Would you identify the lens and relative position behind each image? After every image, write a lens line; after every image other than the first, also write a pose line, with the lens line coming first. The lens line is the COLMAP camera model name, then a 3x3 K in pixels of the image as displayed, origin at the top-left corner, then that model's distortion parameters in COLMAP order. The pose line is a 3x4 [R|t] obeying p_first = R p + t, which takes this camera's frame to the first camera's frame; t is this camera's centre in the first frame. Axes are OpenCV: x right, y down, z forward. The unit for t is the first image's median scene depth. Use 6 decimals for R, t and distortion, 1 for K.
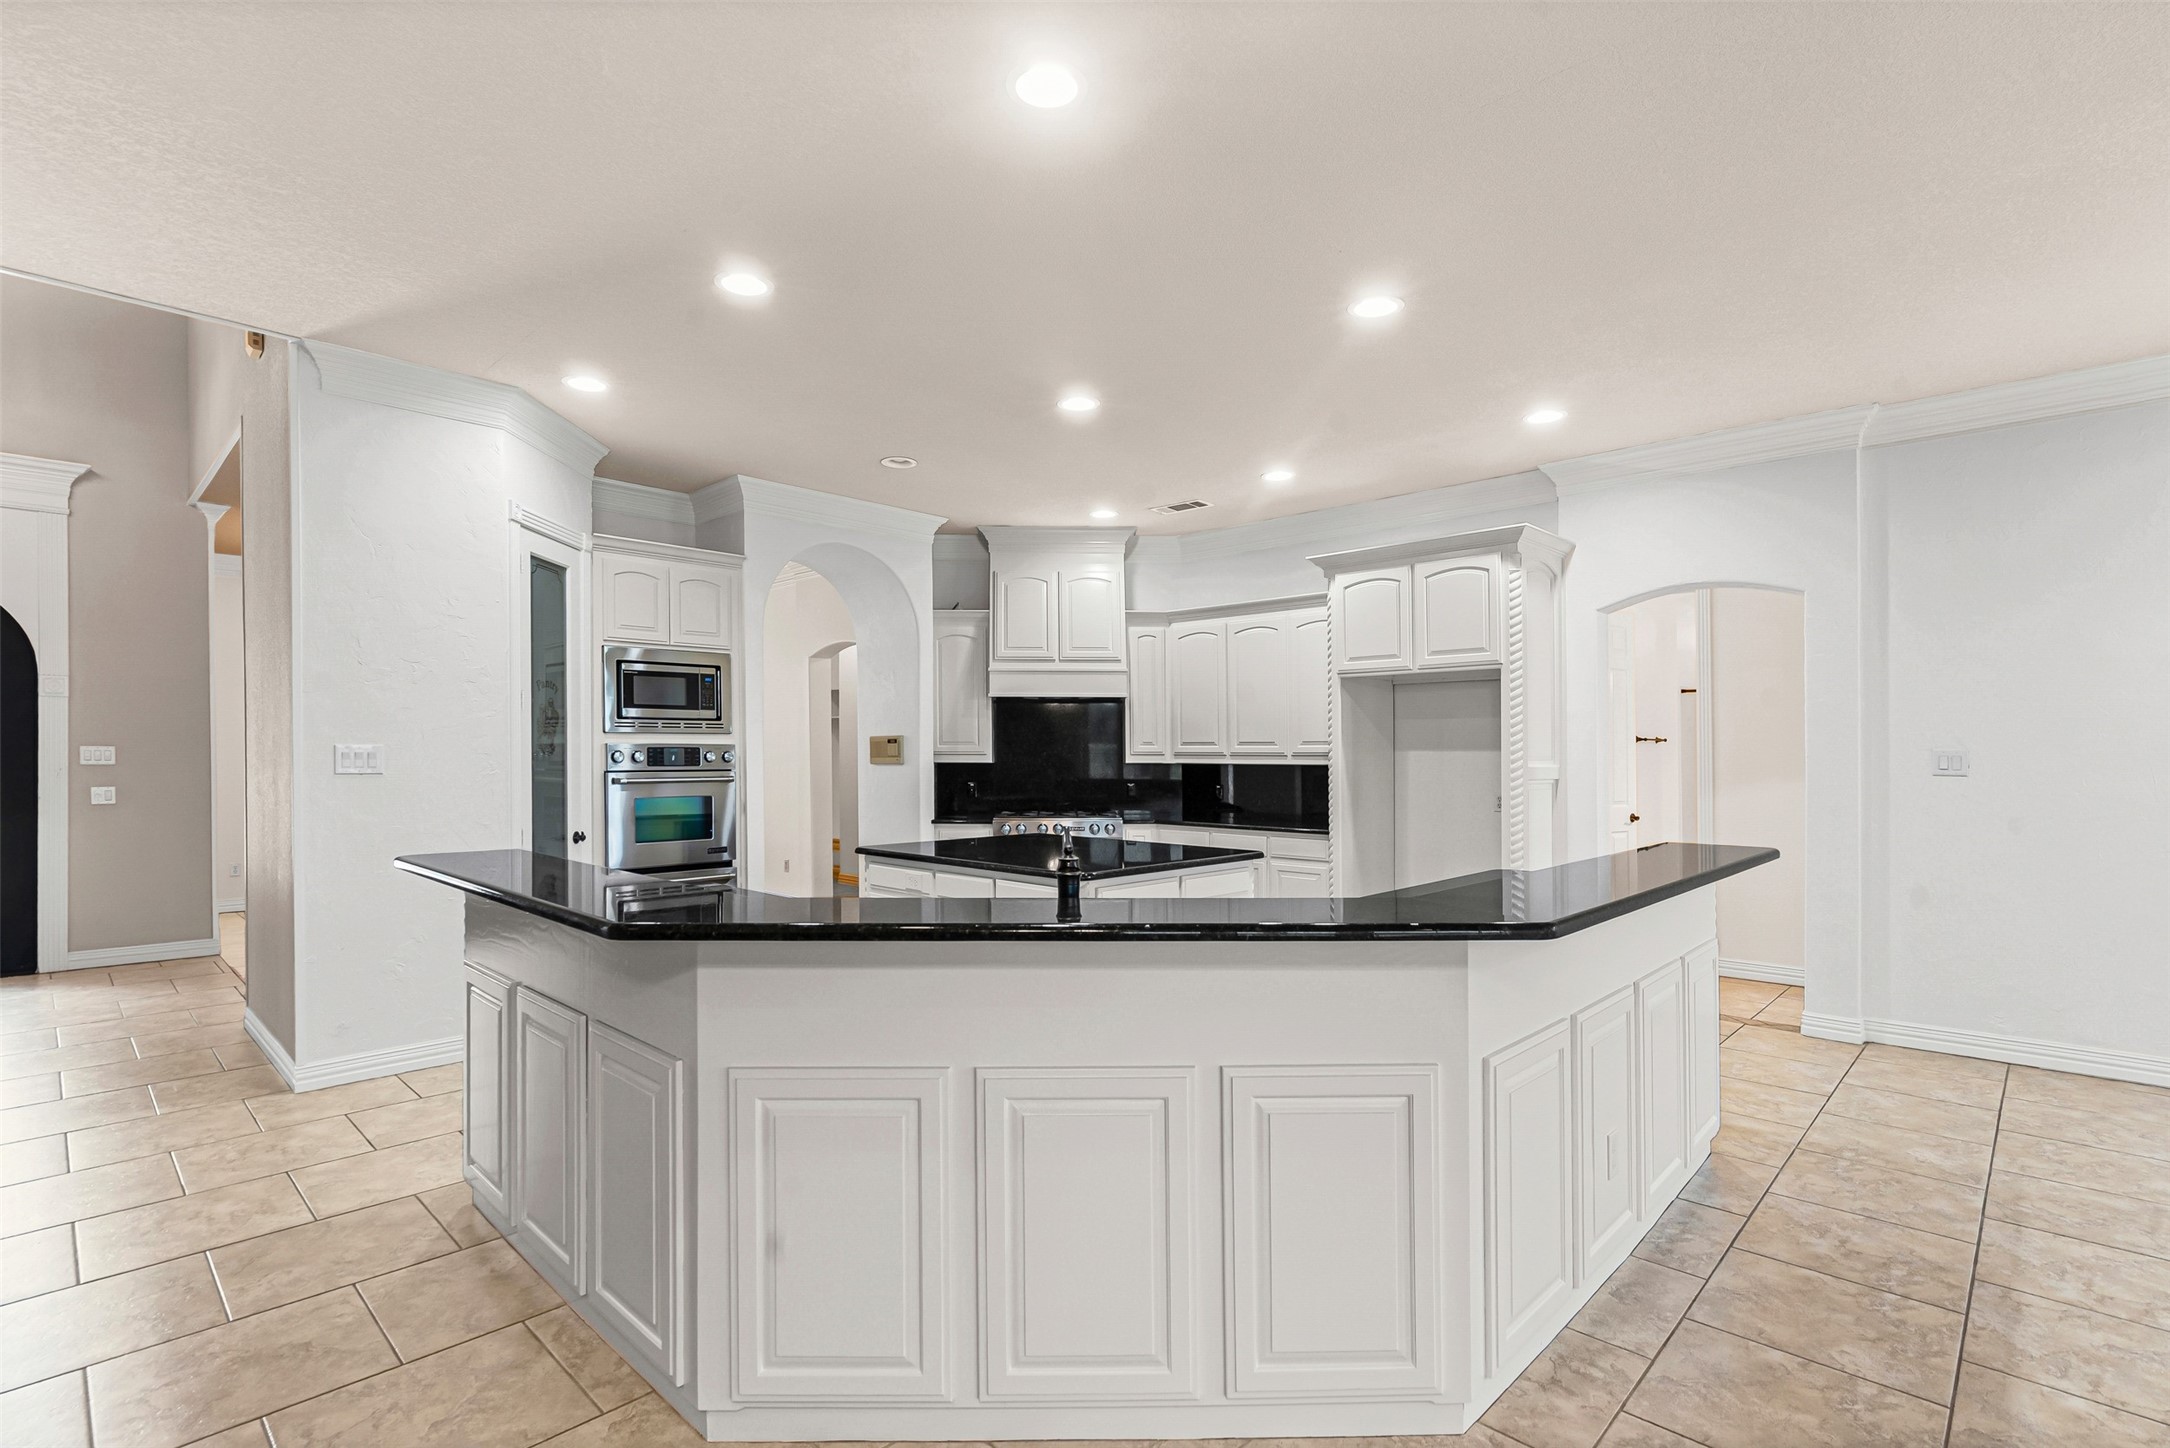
lens RADIAL K [[1013.2, 0, 1085.5], [0, 1013.2, 731.8], [0, 0, 1]] dist [-0.003487, 0.001333]
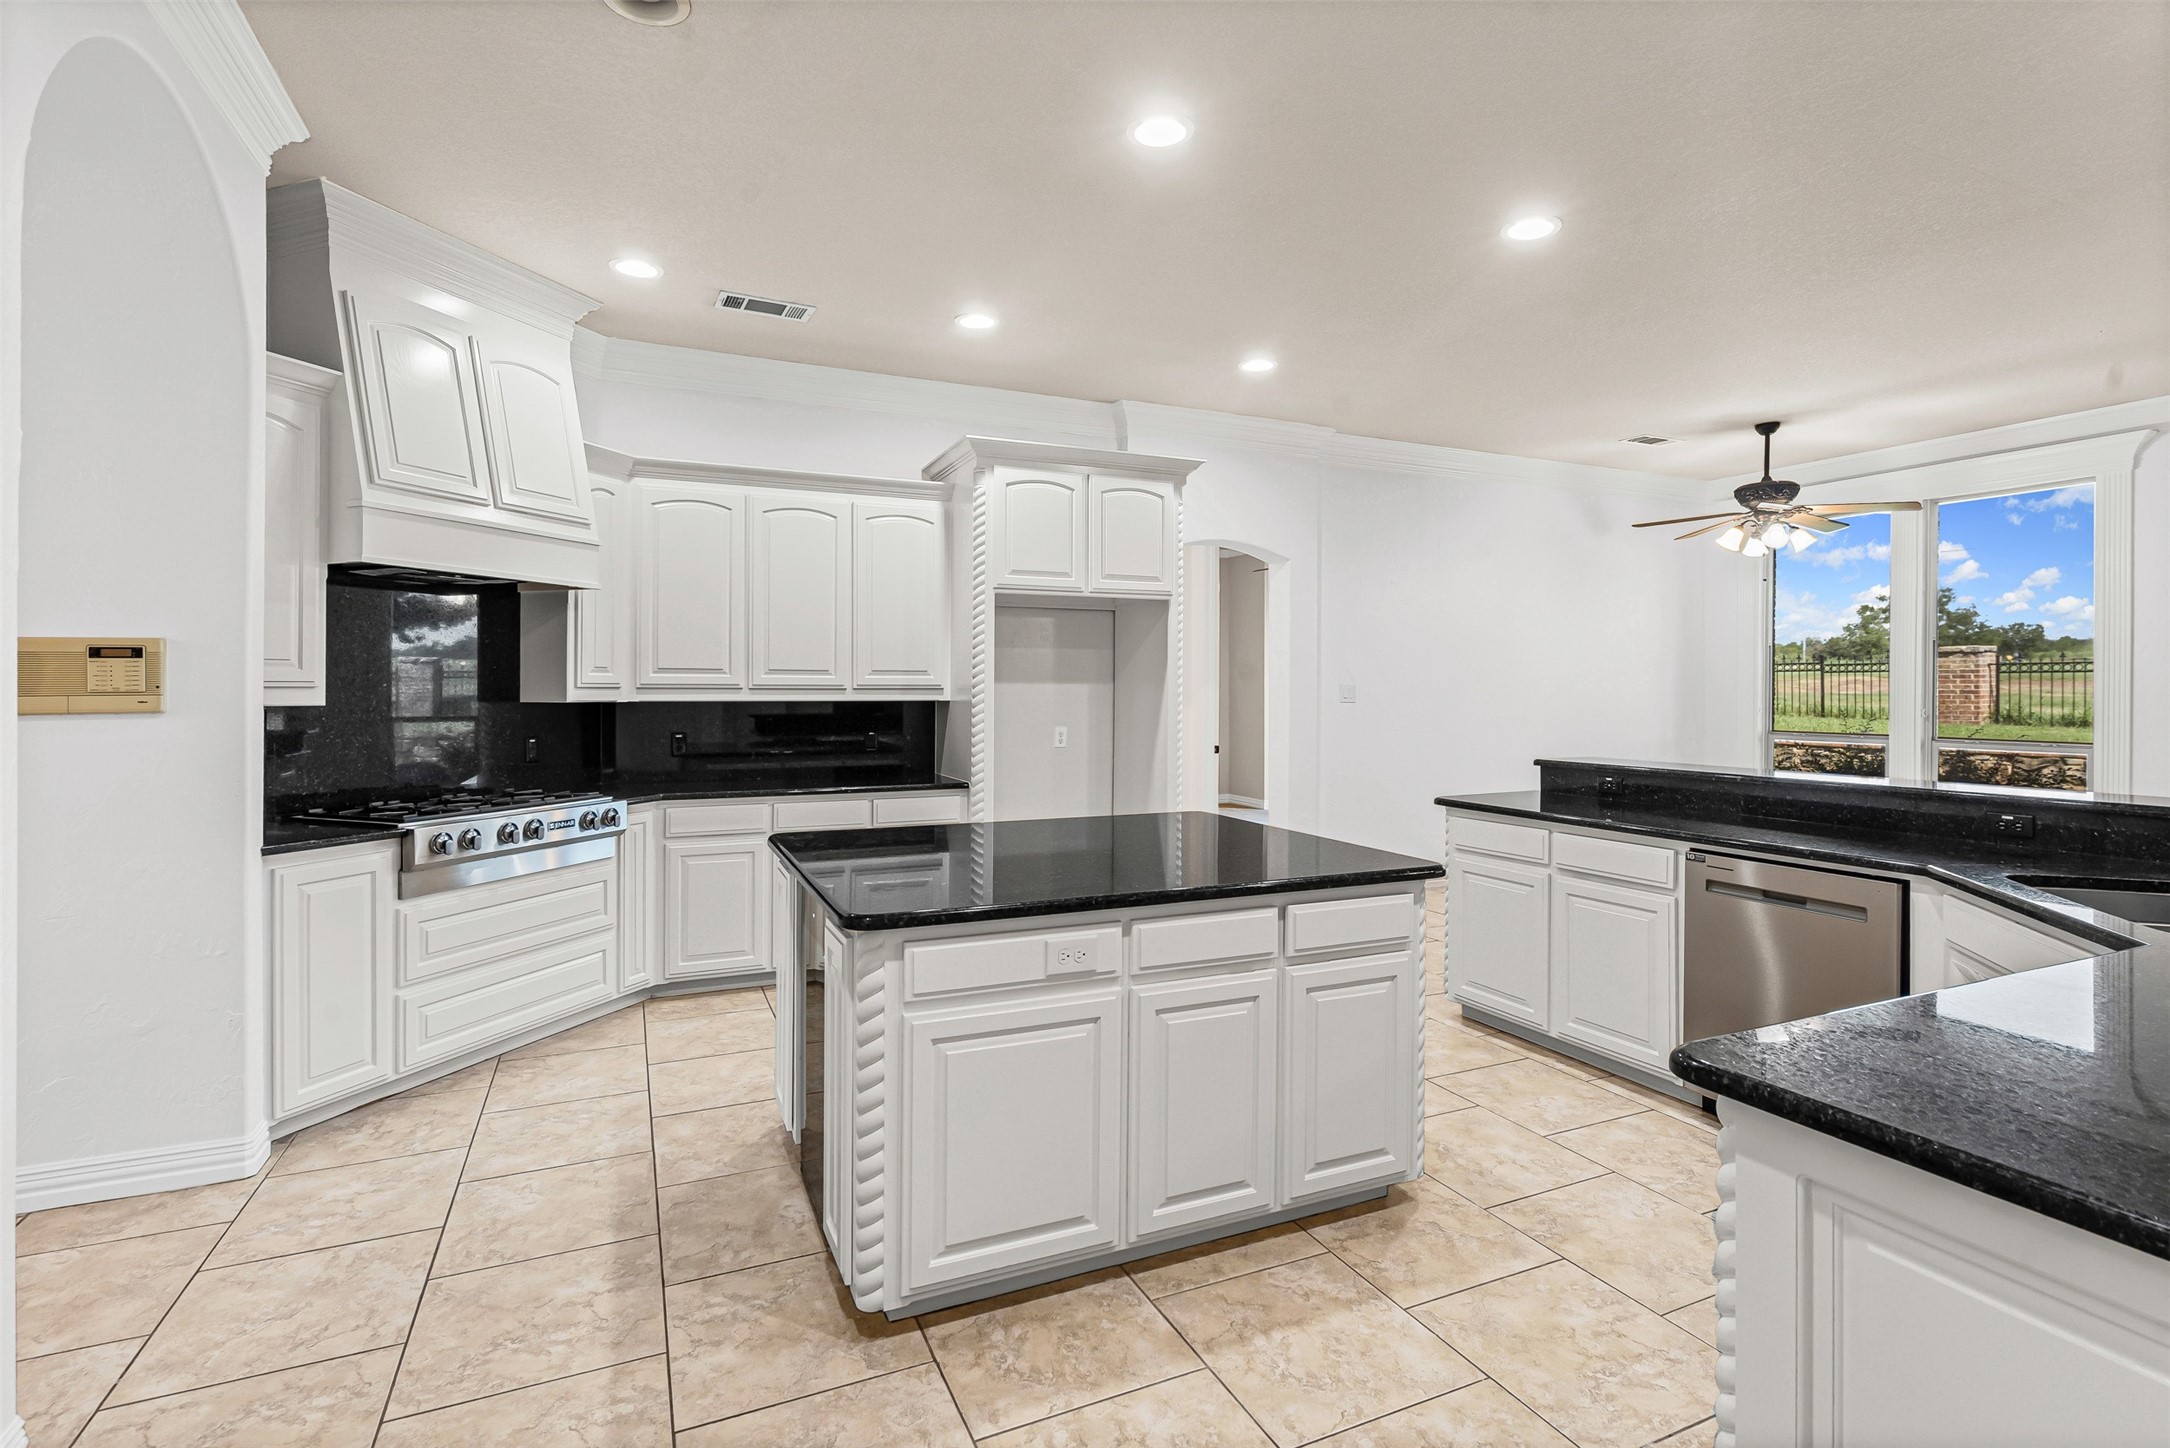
lens RADIAL K [[1013.2, 0, 1085.5], [0, 1013.2, 731.8], [0, 0, 1]] dist [-0.003487, 0.001333]
pose [[0.393800, -0.040001, 0.918325, -0.470408], [-0.021119, 0.998395, 0.052545, 0.013644], [-0.918954, -0.040087, 0.392323, 0.607700]]
